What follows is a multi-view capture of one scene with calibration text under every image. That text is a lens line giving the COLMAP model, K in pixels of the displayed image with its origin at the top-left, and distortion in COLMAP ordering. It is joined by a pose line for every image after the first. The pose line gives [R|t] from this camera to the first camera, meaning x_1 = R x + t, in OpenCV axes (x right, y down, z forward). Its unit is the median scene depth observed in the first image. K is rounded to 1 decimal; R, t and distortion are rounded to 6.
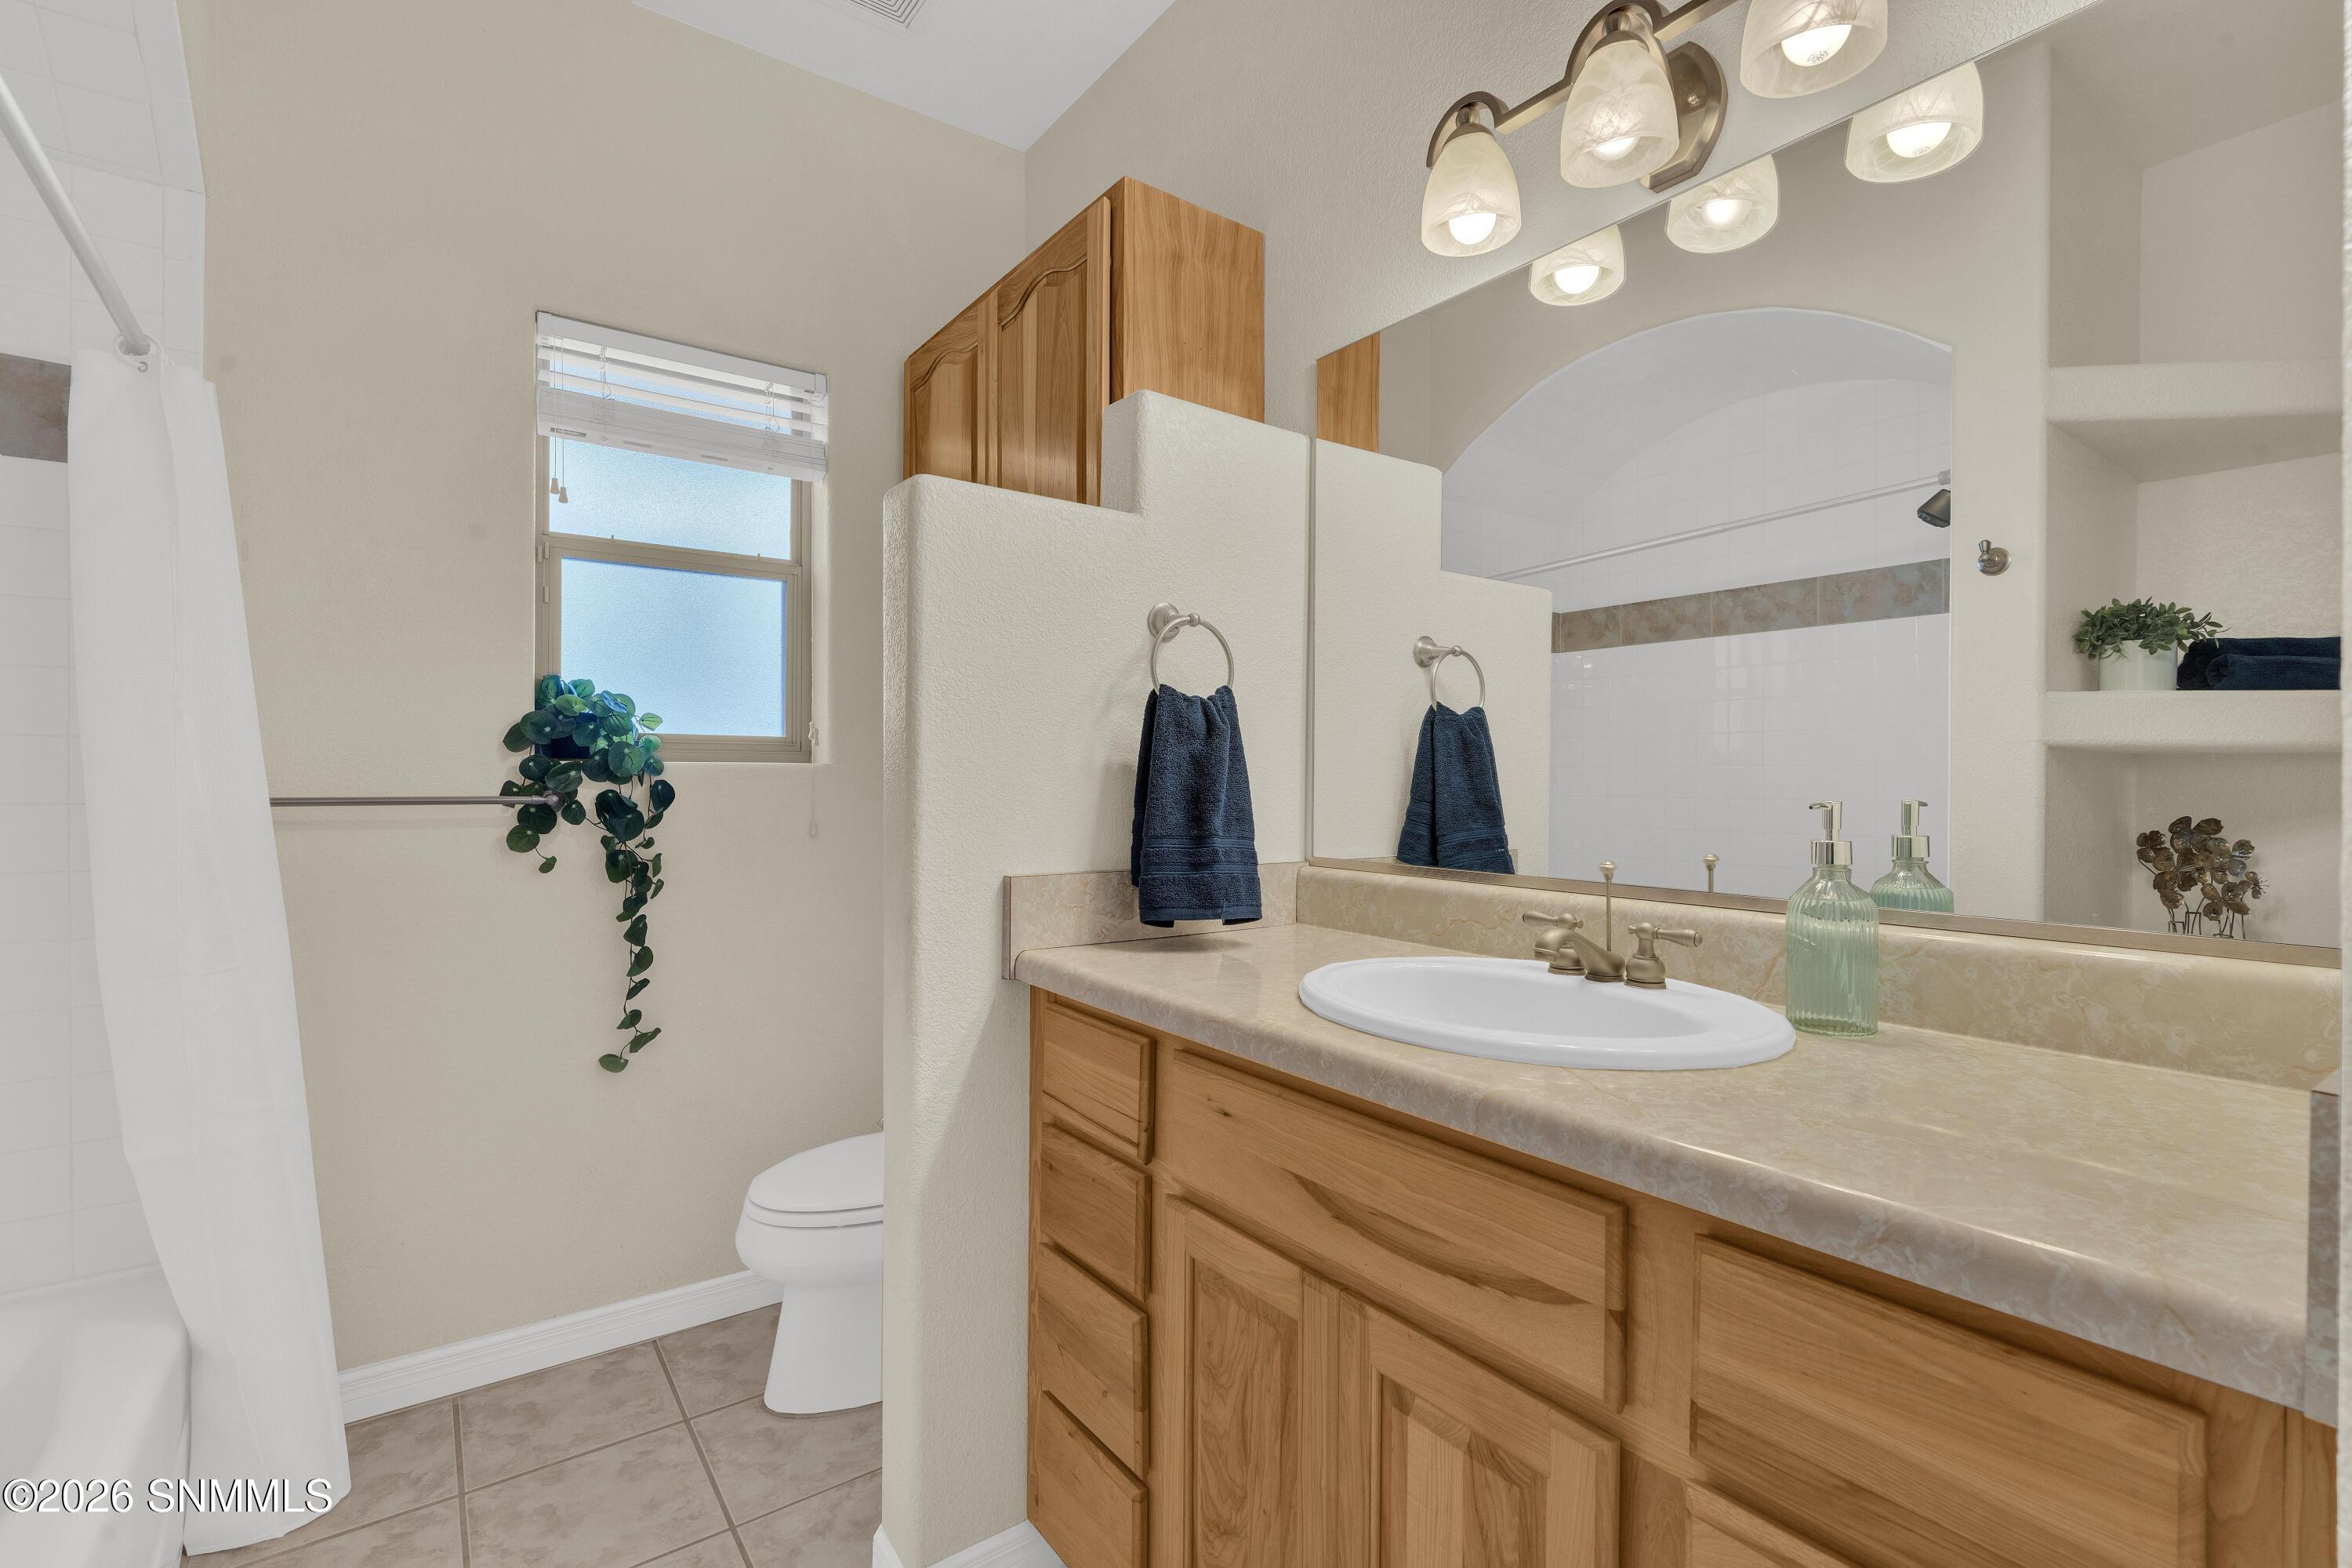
lens RADIAL K [[1056.2, 0, 1176.0], [0, 1056.2, 784.0], [0, 0, 1]] dist [-0.006029, 0.000726]
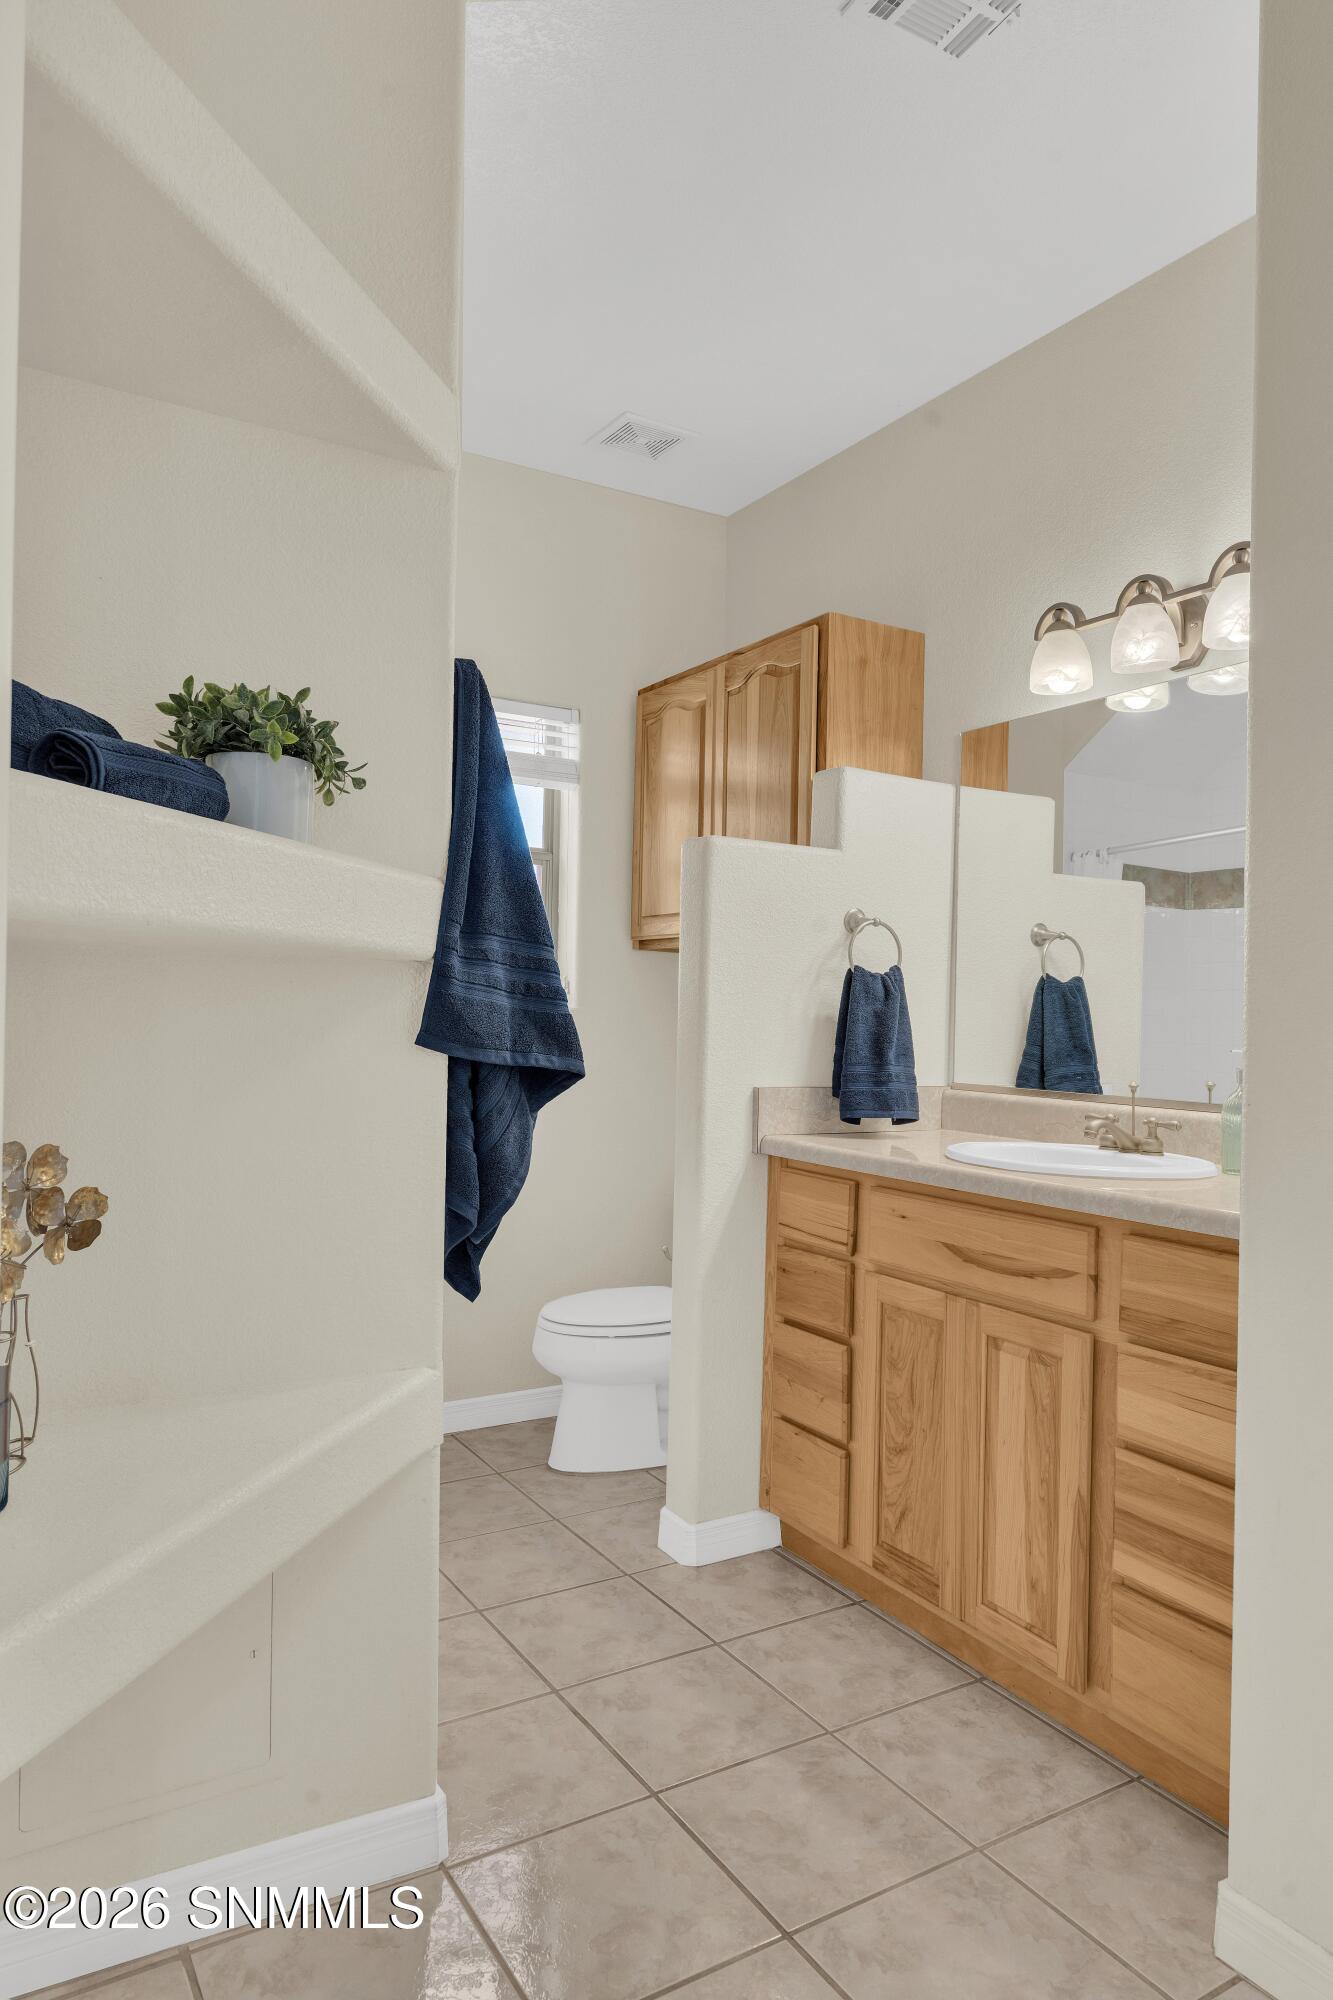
lens RADIAL K [[1288.5, 0, 666.5], [0, 1288.5, 1000.0], [0, 0, 1]] dist [0.010125, 0.000700]
pose [[0.995960, 0.016227, -0.088323, -0.121997], [-0.017641, 0.999728, -0.015260, -0.010542], [0.088051, 0.016757, 0.995975, -0.897925]]
